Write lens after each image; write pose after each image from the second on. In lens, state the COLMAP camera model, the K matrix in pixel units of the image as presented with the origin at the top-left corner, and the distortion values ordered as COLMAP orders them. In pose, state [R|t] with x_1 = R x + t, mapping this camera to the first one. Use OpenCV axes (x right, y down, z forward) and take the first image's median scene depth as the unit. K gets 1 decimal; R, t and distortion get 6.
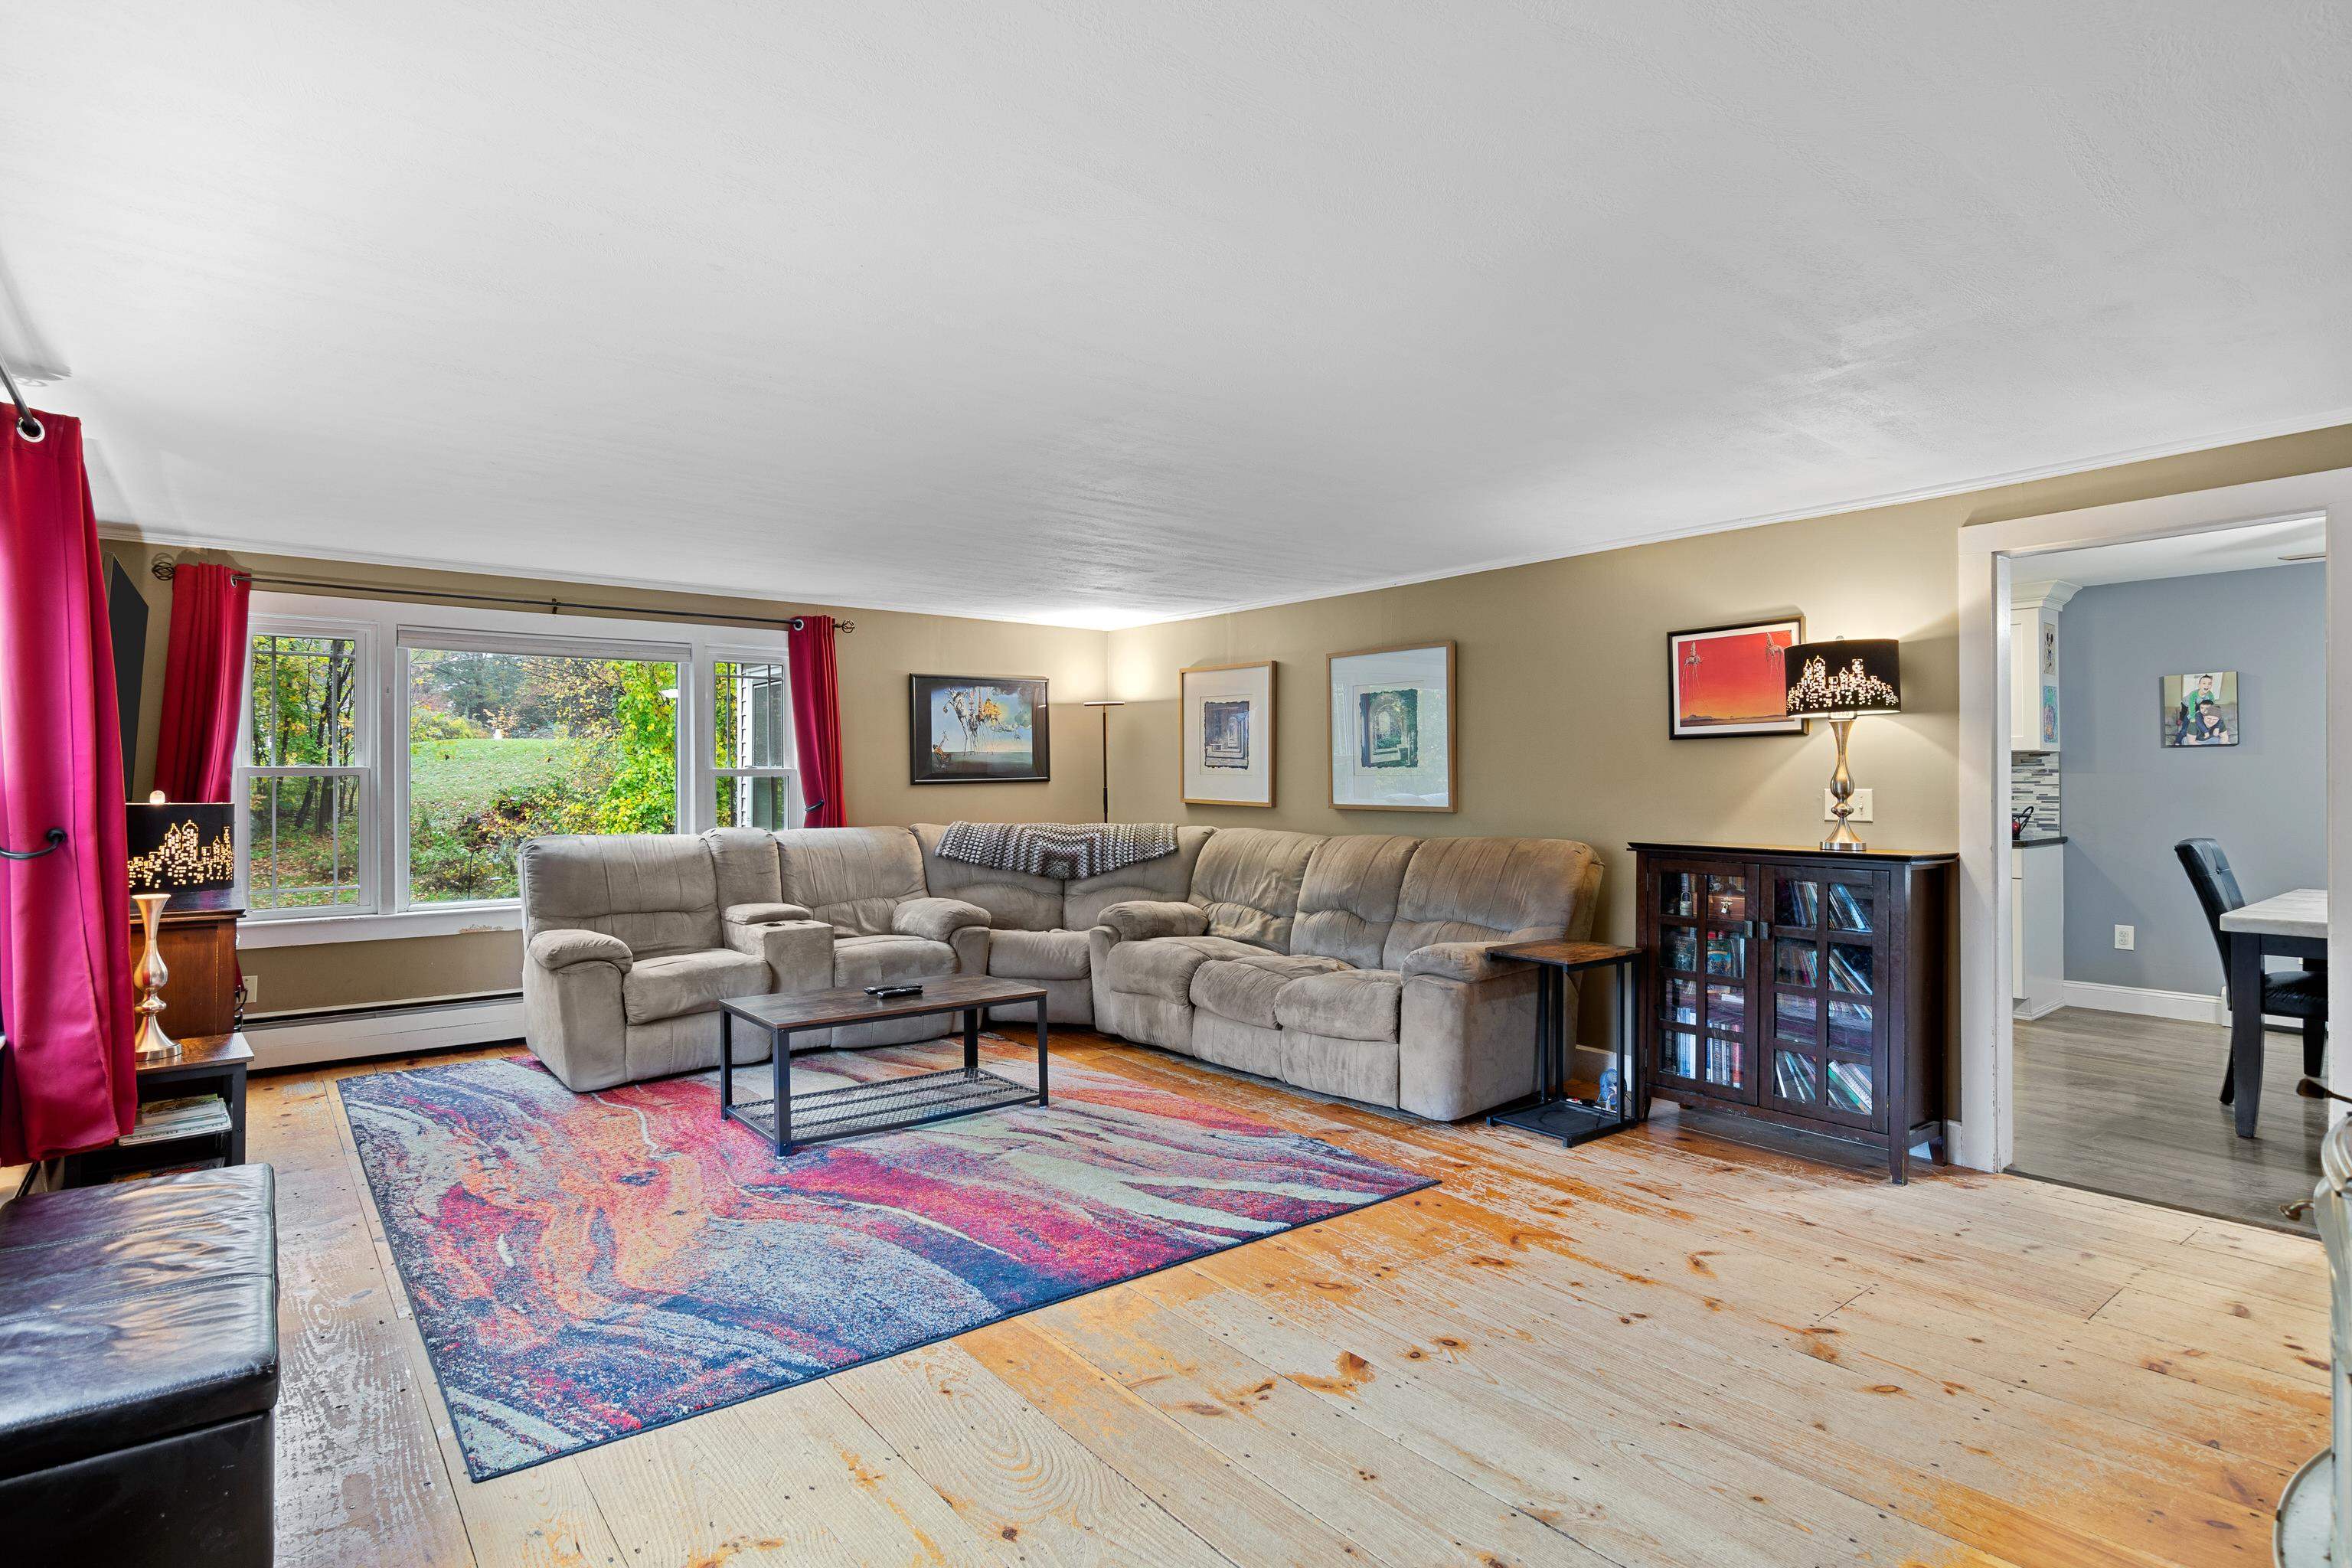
lens RADIAL K [[1206.9, 0, 1157.4], [0, 1206.9, 791.2], [0, 0, 1]] dist [-0.002696, 0.002054]
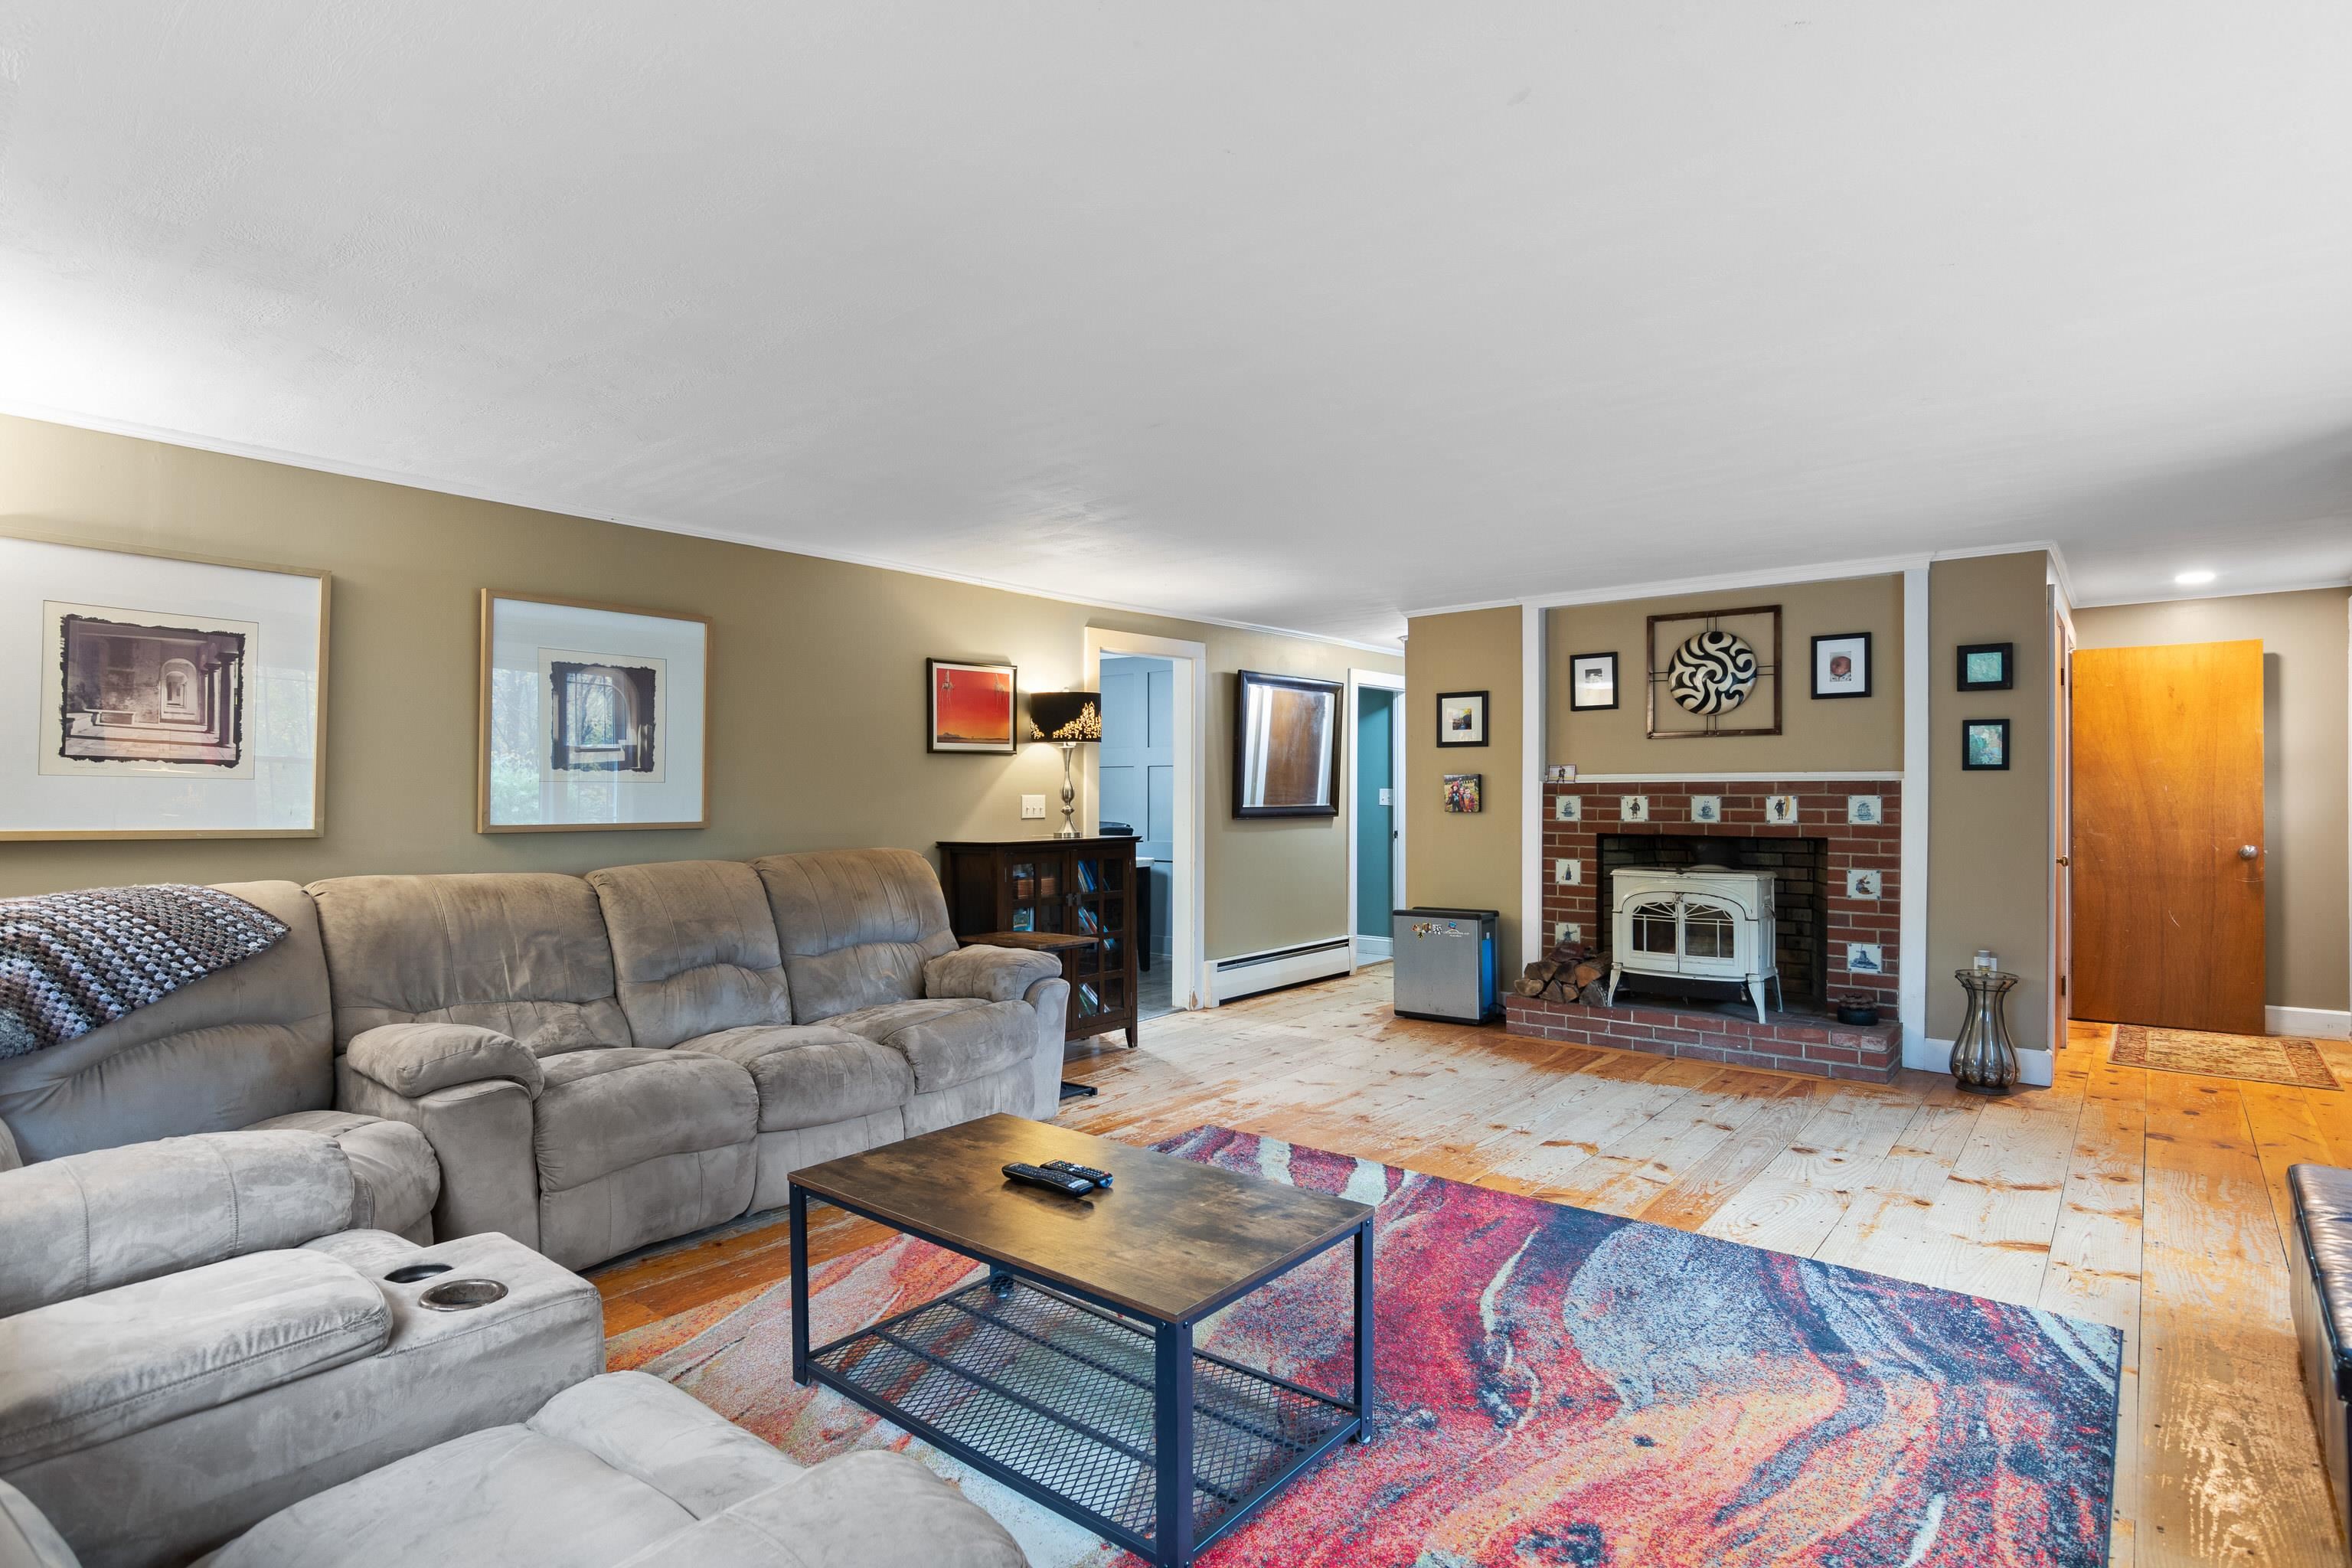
lens RADIAL K [[1206.9, 0, 1157.4], [0, 1206.9, 791.2], [0, 0, 1]] dist [-0.002696, 0.002054]
pose [[-0.221576, 0.001218, 0.975142, -0.897400], [0.010838, 0.999941, 0.001214, -0.007363], [-0.975083, 0.010837, -0.221576, 1.284977]]
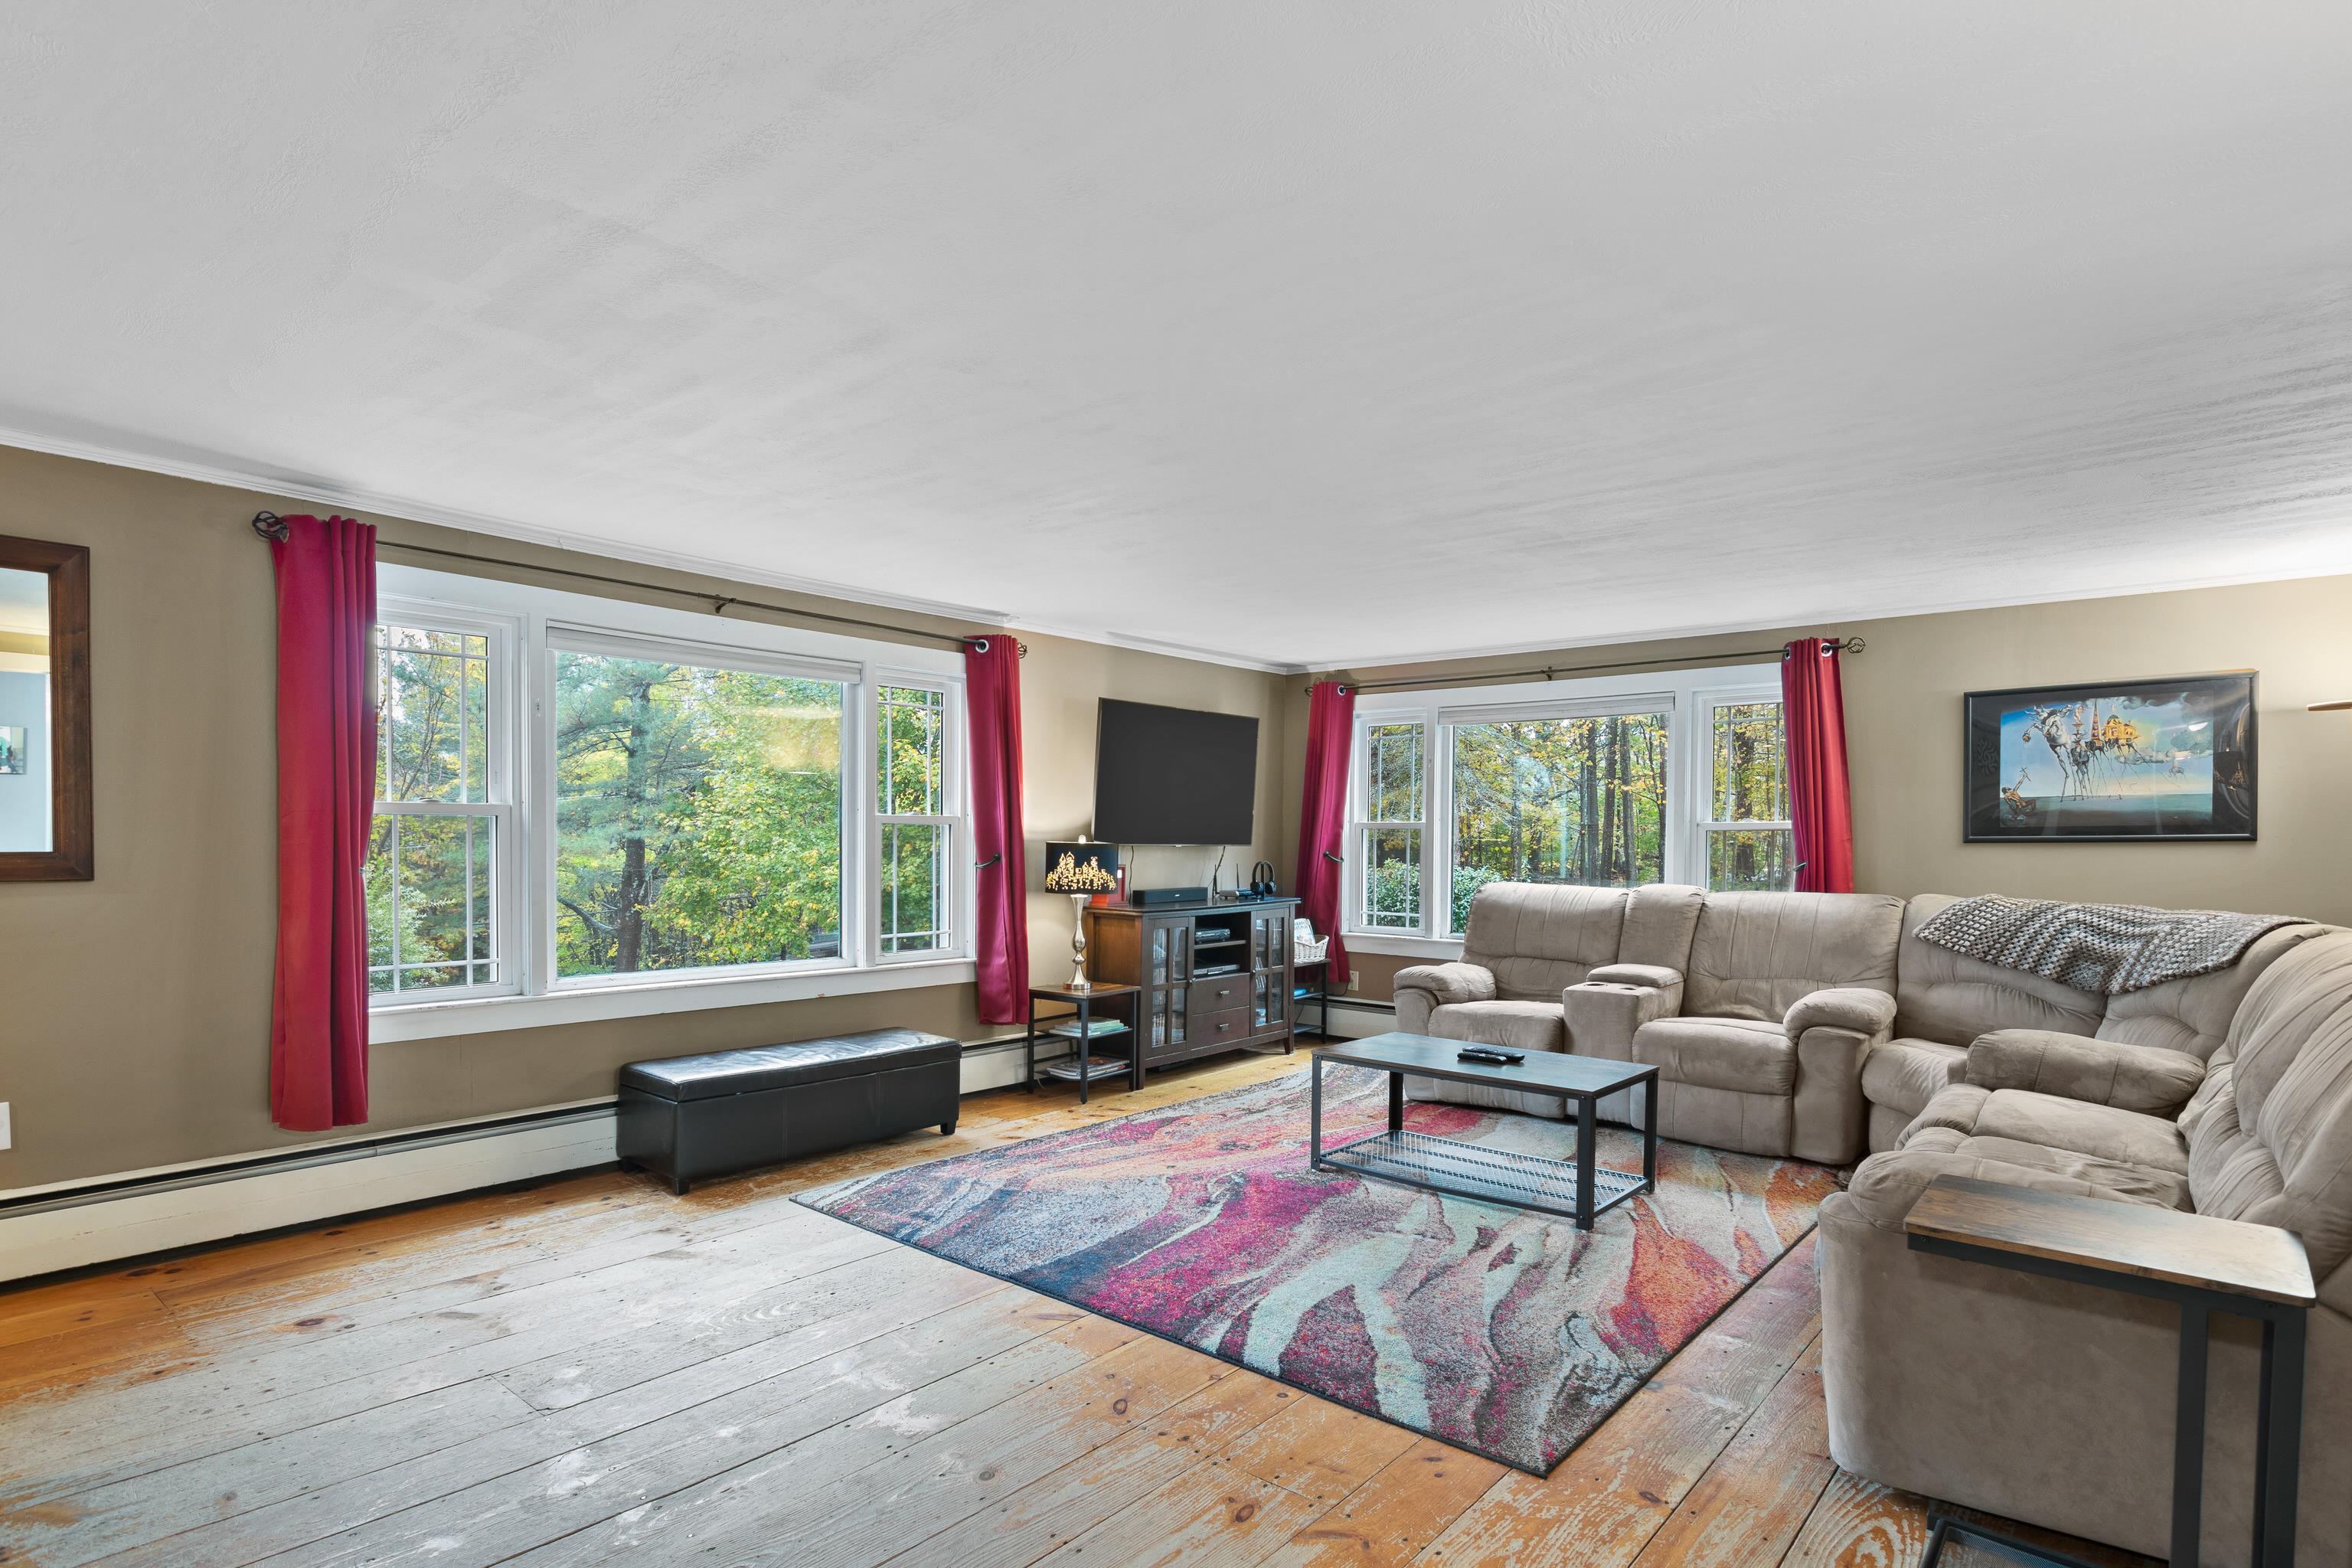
lens RADIAL K [[1211.5, 0, 1166.2], [0, 1211.5, 883.7], [0, 0, 1]] dist [0.000062, 0.000343]
pose [[0.206624, 0.044243, -0.977420, 0.777929], [-0.018213, 0.998978, 0.041369, -0.003744], [0.978251, 0.009254, 0.207218, 0.666037]]
